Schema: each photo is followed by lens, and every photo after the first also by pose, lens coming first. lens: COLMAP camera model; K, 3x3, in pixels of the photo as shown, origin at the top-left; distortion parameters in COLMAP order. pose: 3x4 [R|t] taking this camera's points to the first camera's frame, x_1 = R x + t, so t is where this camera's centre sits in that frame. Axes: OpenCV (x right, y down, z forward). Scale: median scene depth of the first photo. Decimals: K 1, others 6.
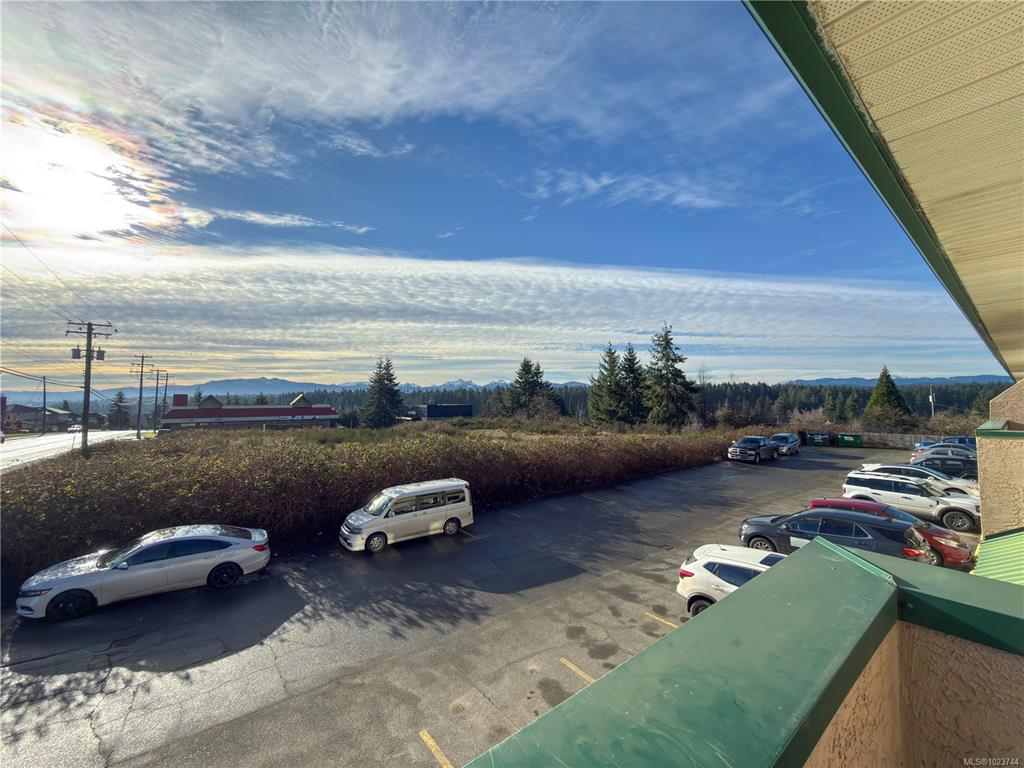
lens RADIAL K [[410.8, 0, 511.4], [0, 410.8, 368.6], [0, 0, 1]] dist [0.000311, -0.000139]
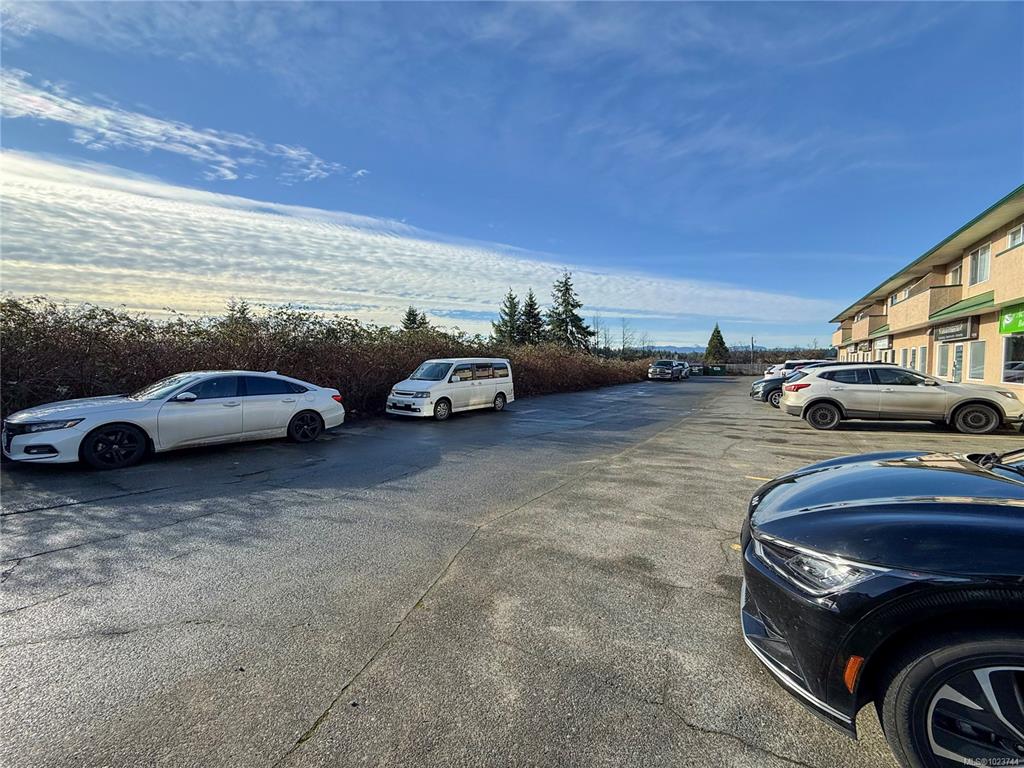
lens RADIAL K [[410.8, 0, 511.4], [0, 410.8, 368.6], [0, 0, 1]] dist [0.000311, -0.000139]
pose [[0.946862, -0.002738, 0.321629, -0.133485], [-0.026568, 0.995881, 0.086694, 0.073514], [-0.320541, -0.090633, 0.942889, 0.041110]]
